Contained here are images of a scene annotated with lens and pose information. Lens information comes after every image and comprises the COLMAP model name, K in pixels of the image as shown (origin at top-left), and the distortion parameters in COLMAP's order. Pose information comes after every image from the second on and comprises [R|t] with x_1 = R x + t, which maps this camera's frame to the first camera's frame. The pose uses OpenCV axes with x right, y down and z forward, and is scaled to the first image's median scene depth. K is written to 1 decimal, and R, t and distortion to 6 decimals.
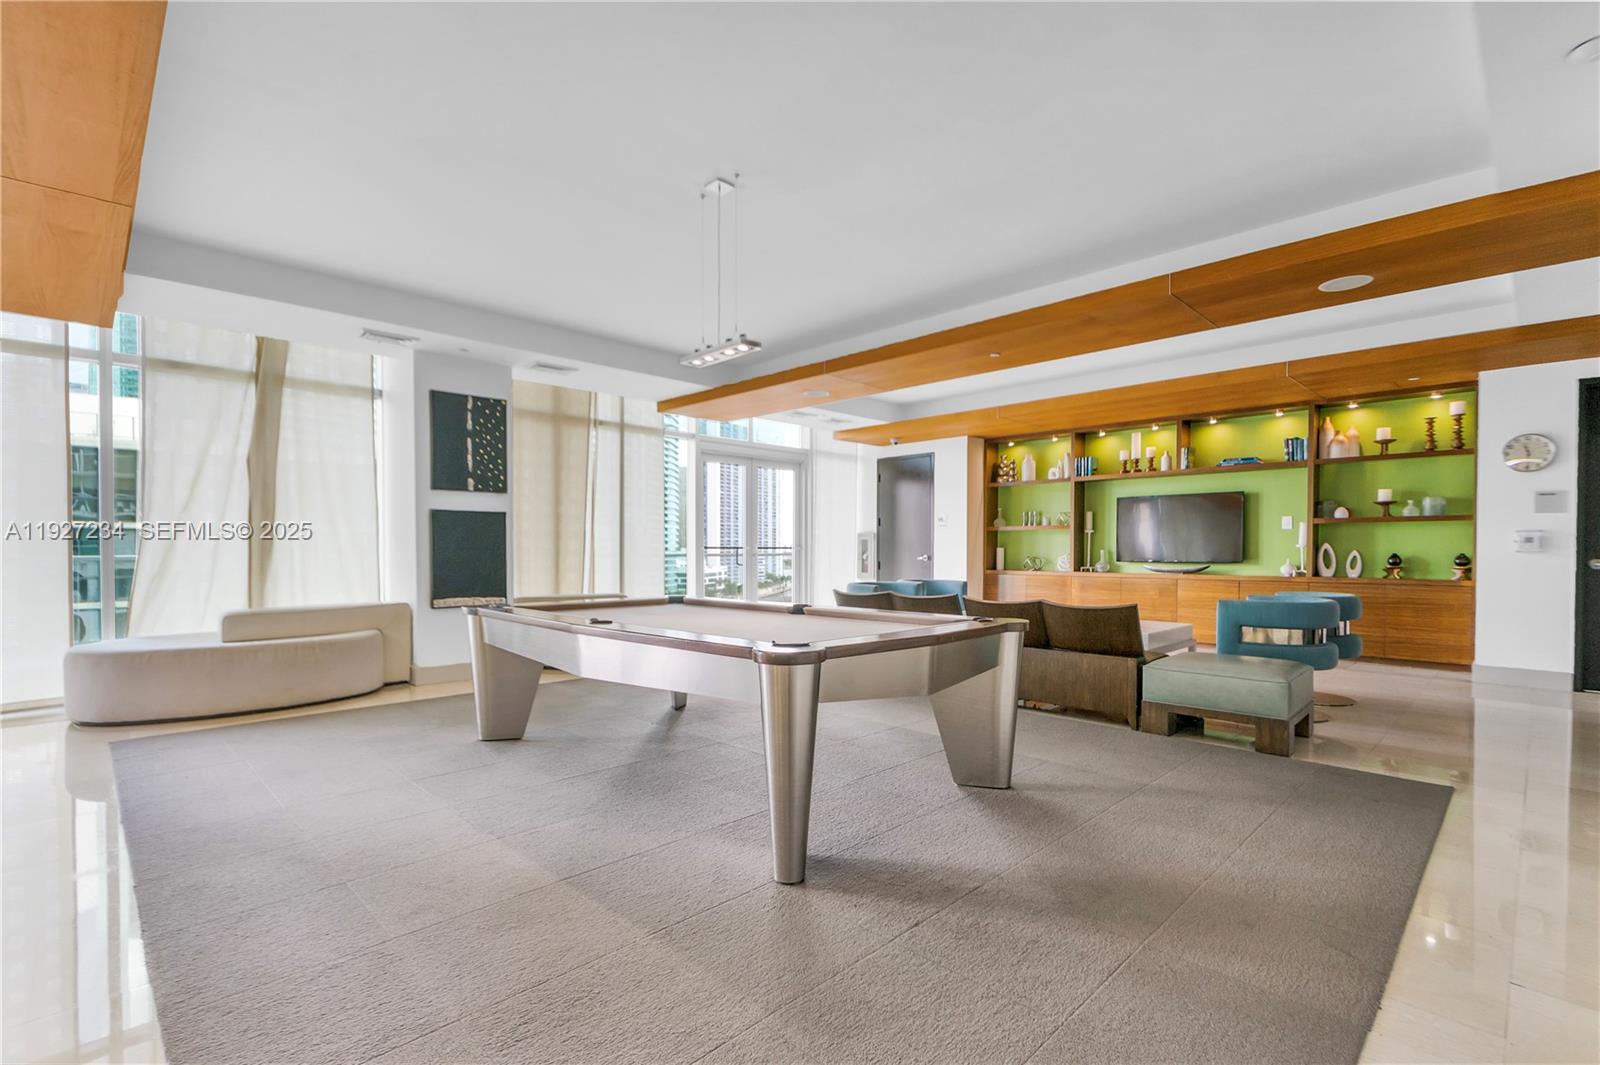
lens RADIAL K [[728.4, 0, 797.9], [0, 728.4, 544.7], [0, 0, 1]] dist [0.003562, -0.000274]
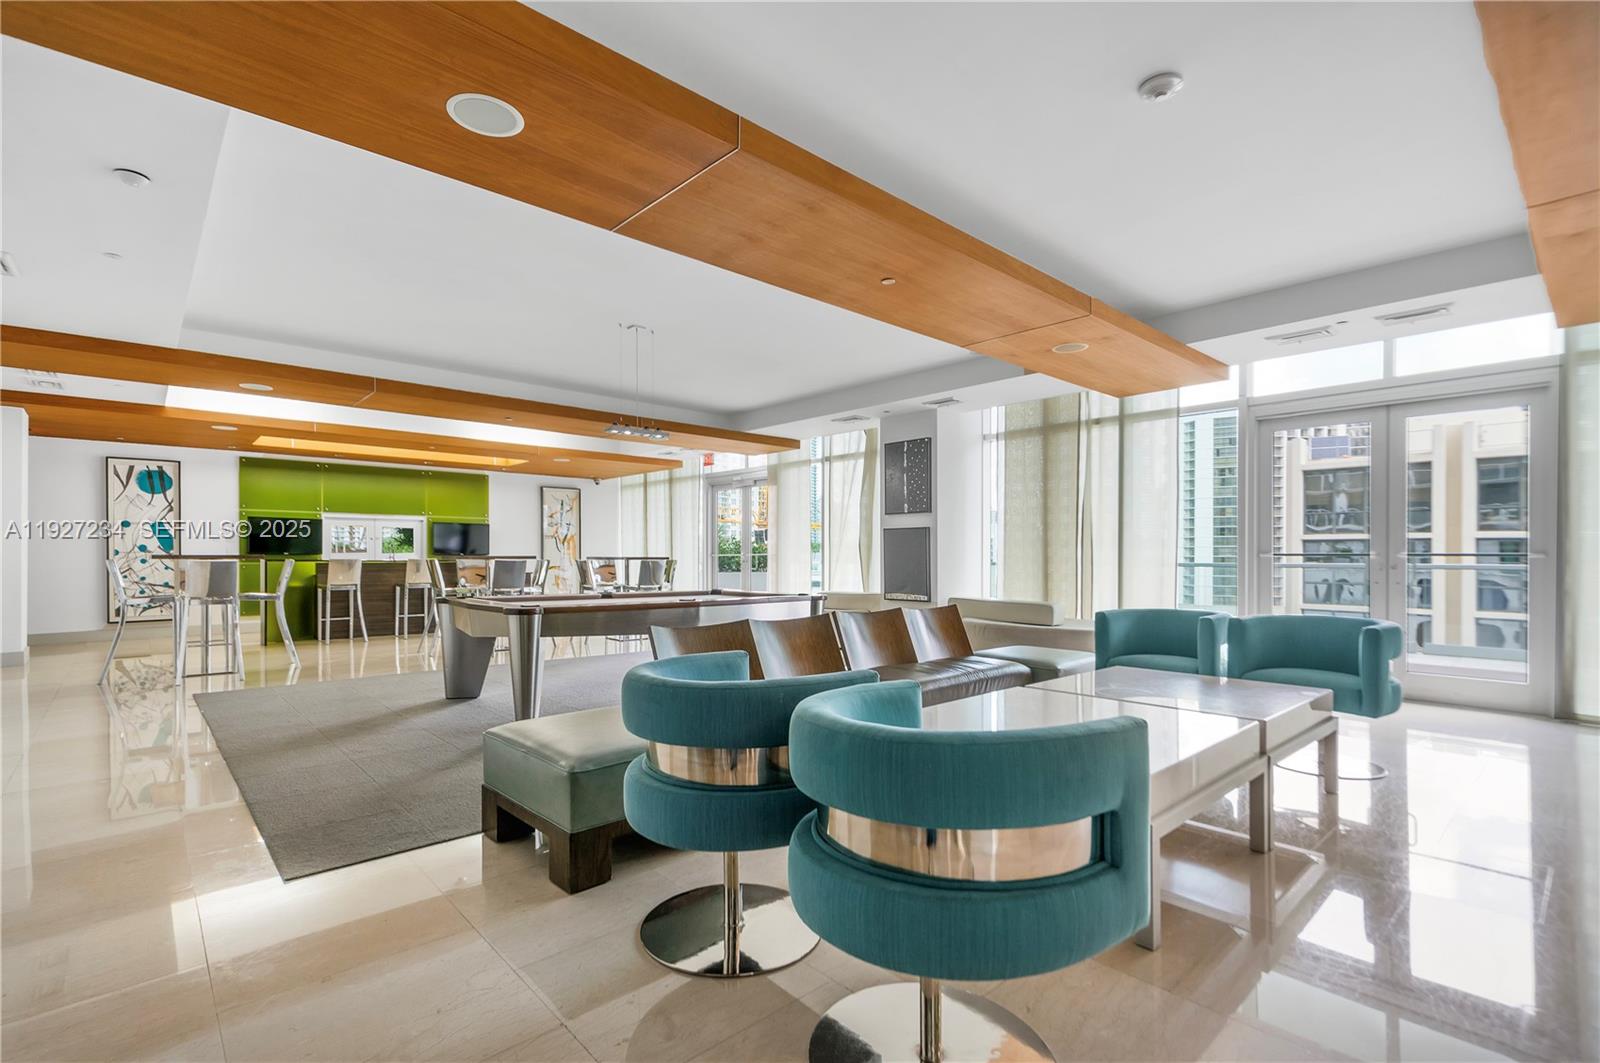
lens RADIAL K [[728.4, 0, 797.6], [0, 728.4, 548.3], [0, 0, 1]] dist [0.003562, -0.000274]
pose [[-0.043814, -0.012885, -0.998957, 0.697431], [0.006529, 0.999892, -0.013184, 0.004456], [0.999018, -0.007100, -0.043725, 0.680844]]
